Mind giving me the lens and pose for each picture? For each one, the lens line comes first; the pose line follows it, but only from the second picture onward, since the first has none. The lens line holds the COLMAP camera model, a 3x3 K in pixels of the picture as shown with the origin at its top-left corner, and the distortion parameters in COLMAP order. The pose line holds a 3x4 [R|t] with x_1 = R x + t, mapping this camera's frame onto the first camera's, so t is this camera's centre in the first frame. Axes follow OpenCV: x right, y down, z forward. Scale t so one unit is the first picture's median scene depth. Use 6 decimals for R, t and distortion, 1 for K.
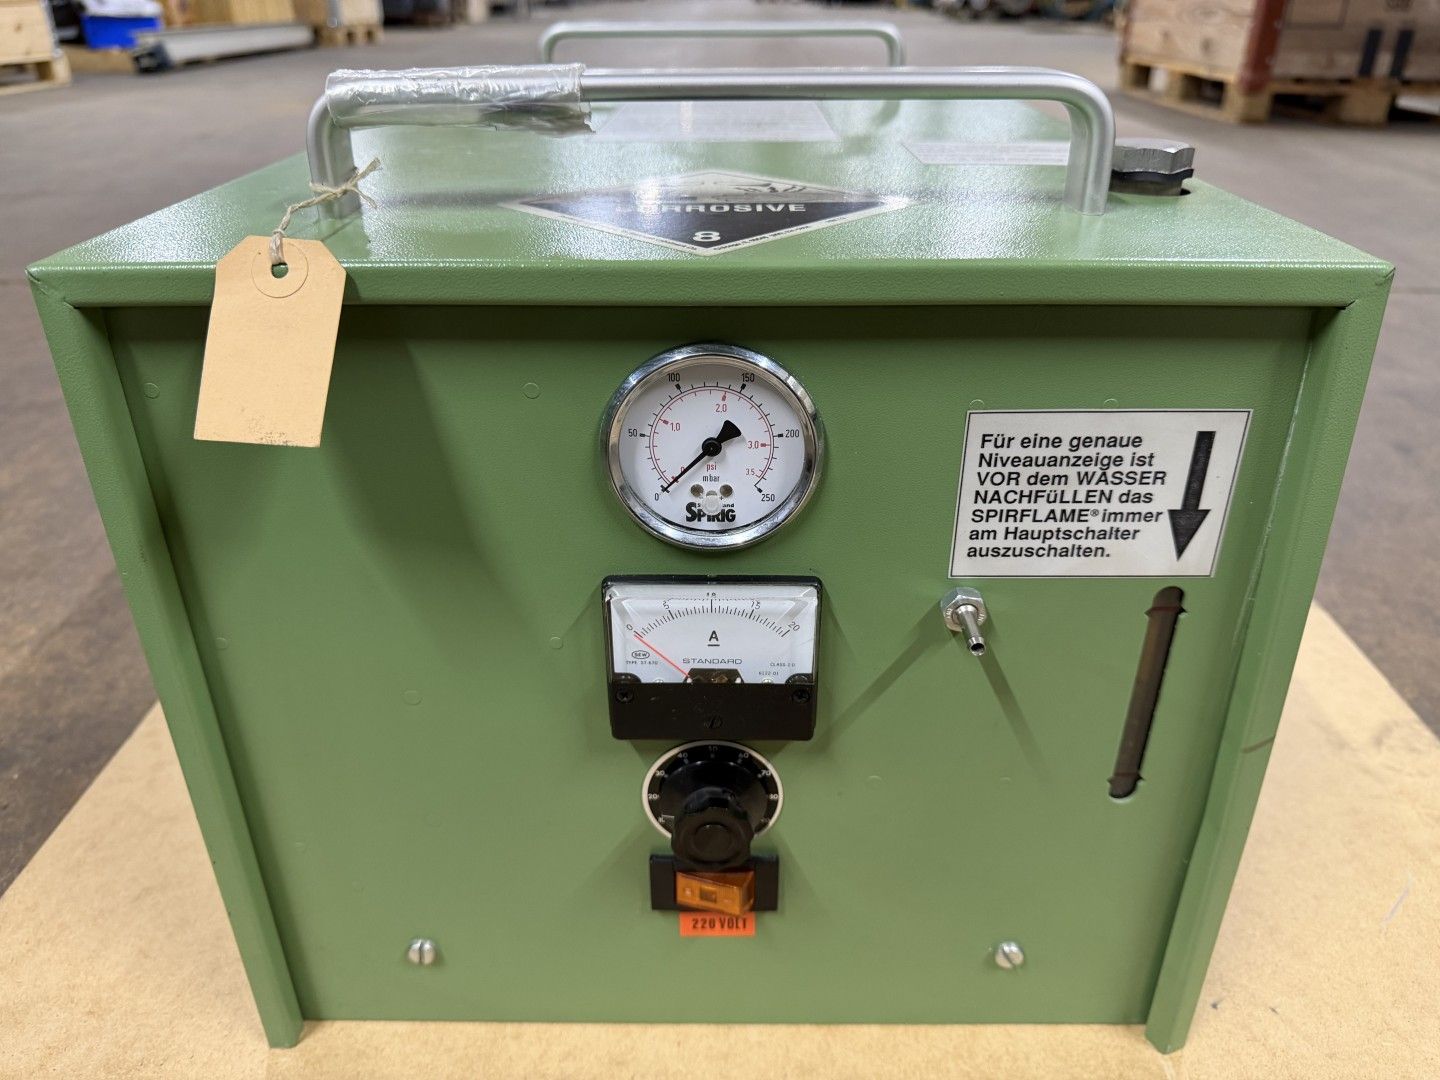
lens RADIAL K [[1076.1, 0, 718.9], [0, 1076.1, 541.6], [0, 0, 1]] dist [-0.025763, 0.001974]
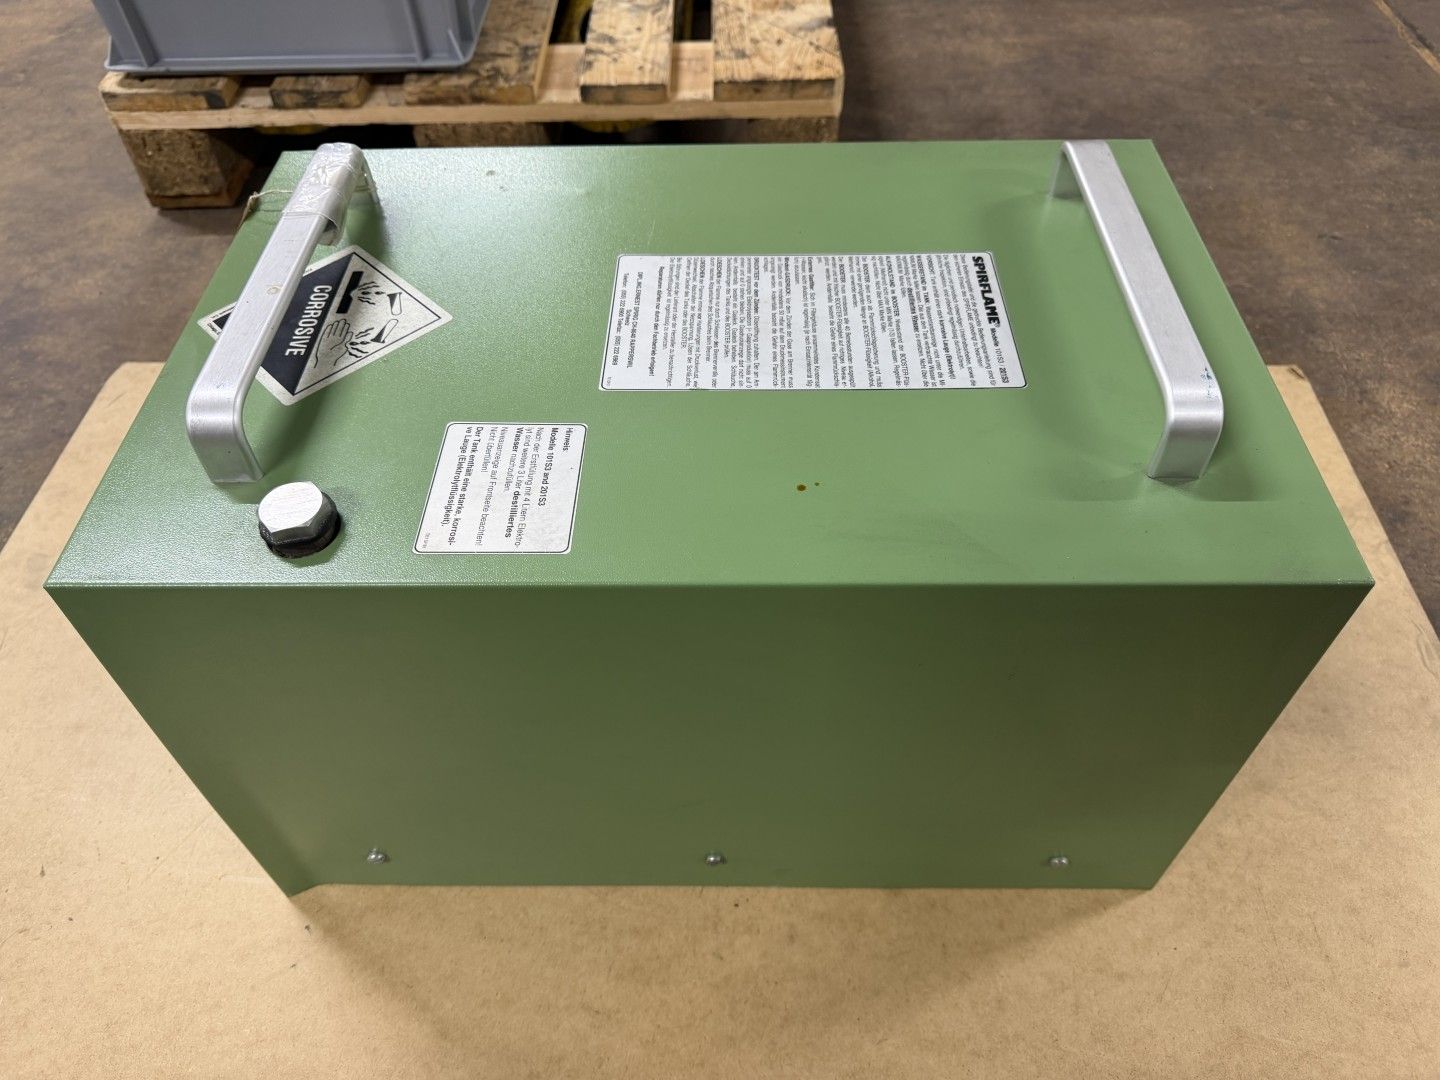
lens RADIAL K [[1076.1, 0, 724.6], [0, 1076.1, 547.6], [0, 0, 1]] dist [-0.025763, 0.001974]
pose [[0.000569, 0.767217, -0.641388, 1.089878], [-0.461121, 0.569329, 0.680612, -1.254360], [0.887337, 0.295370, 0.354104, 0.879970]]
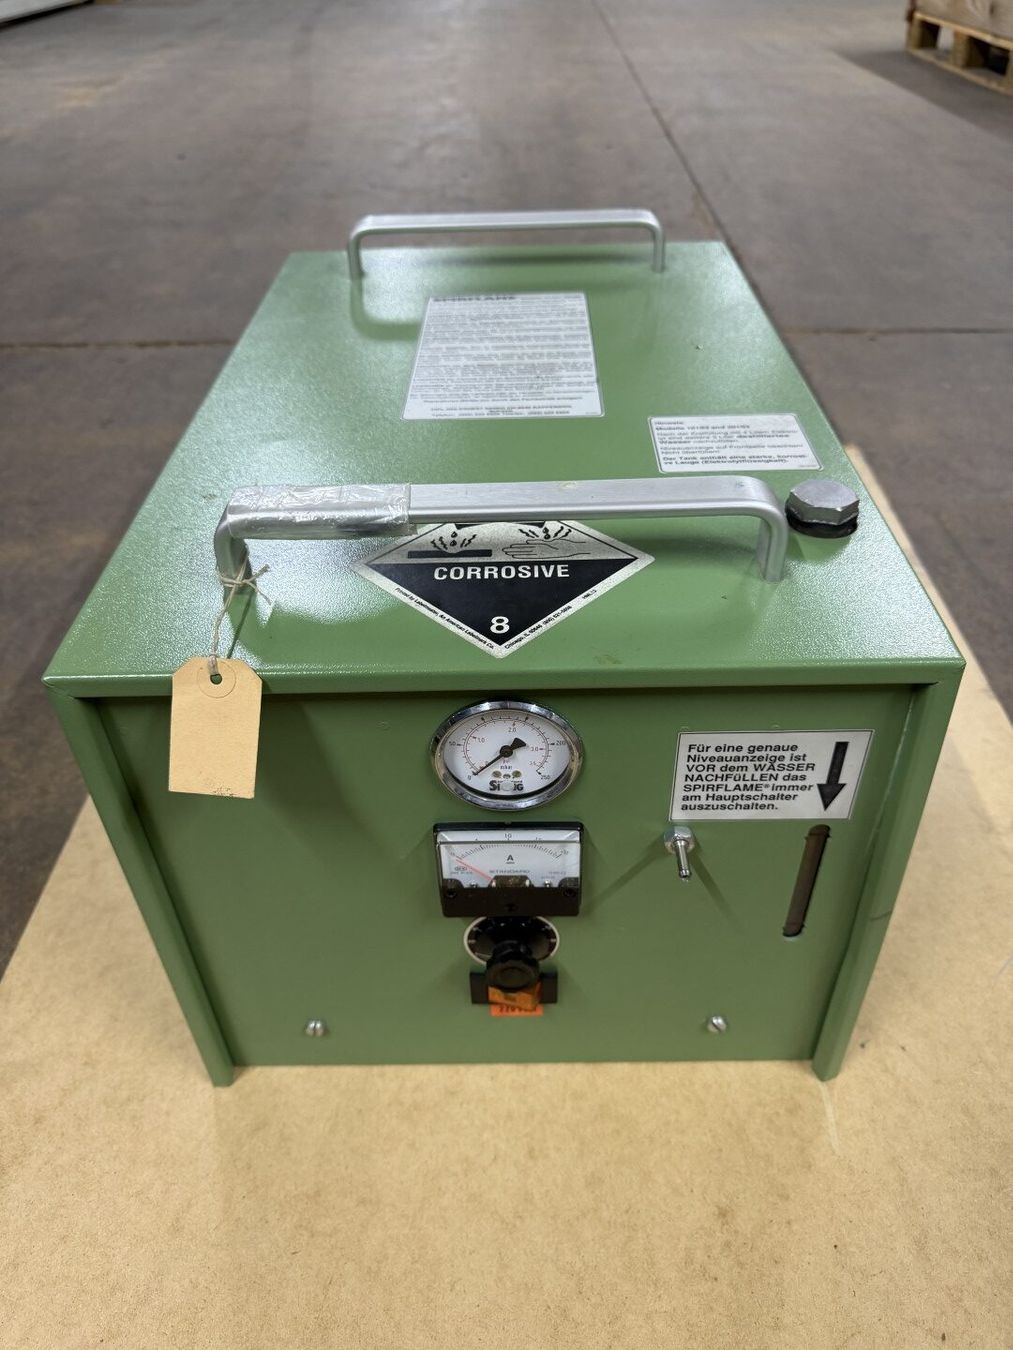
lens RADIAL K [[1008.9, 0, 509.3], [0, 1008.9, 672.8], [0, 0, 1]] dist [-0.025763, 0.001974]
pose [[0.999773, -0.019913, -0.007604, 0.007796], [0.020988, 0.981936, 0.188044, -0.345177], [0.003722, -0.188161, 0.982131, -0.254734]]
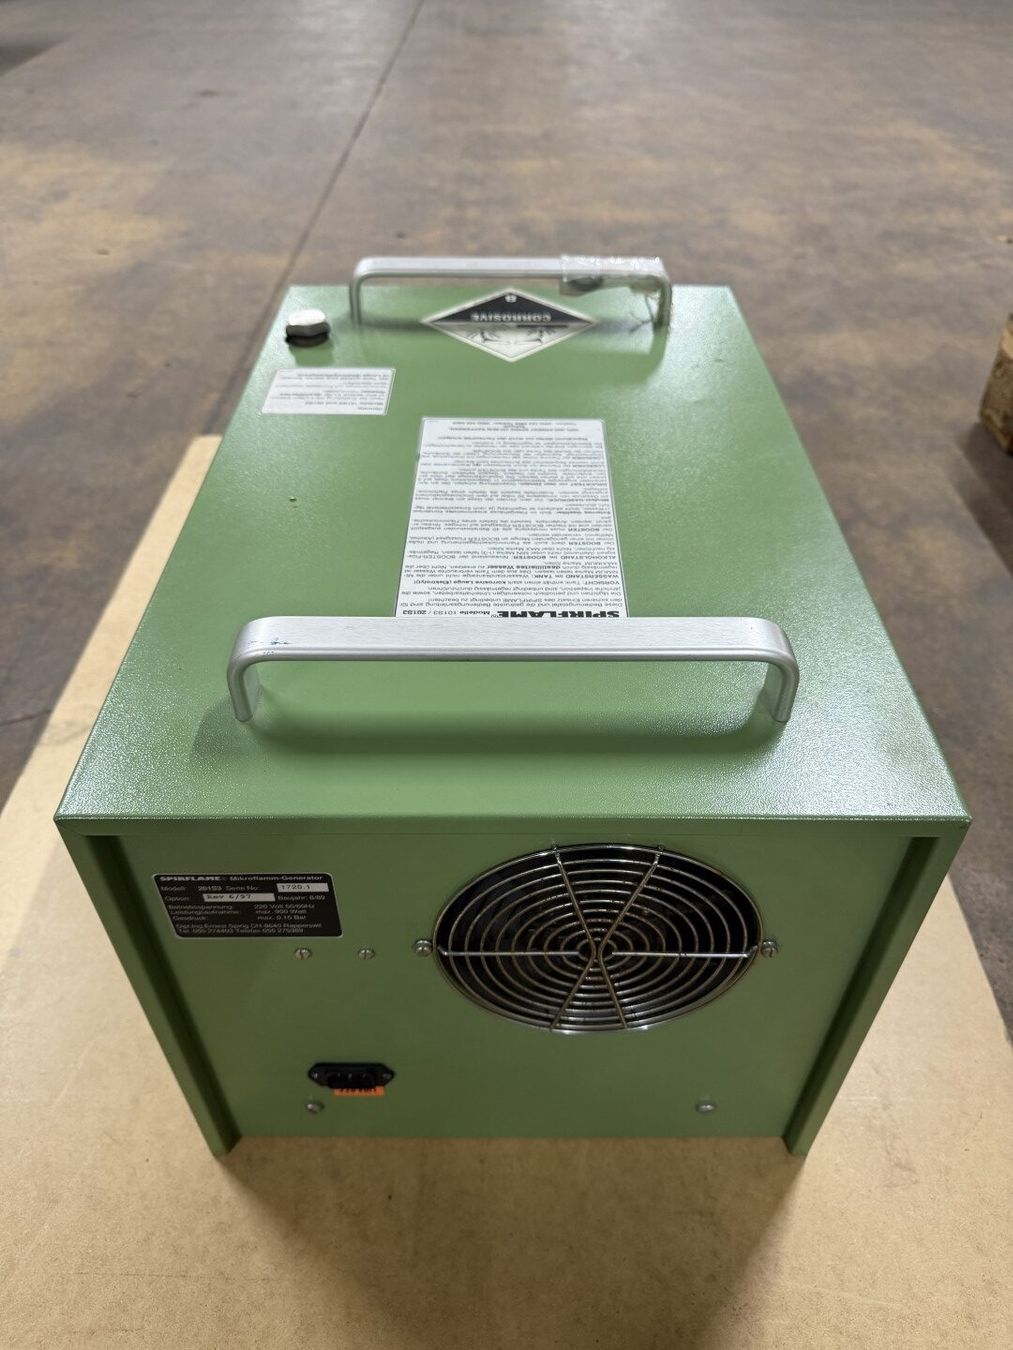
lens RADIAL K [[1008.9, 0, 510.0], [0, 1008.9, 673.9], [0, 0, 1]] dist [-0.025763, 0.001974]
pose [[-0.999935, 0.010420, -0.004643, 0.010116], [-0.000865, 0.336561, 0.941661, -1.746532], [0.011375, 0.941604, -0.336530, 2.031706]]
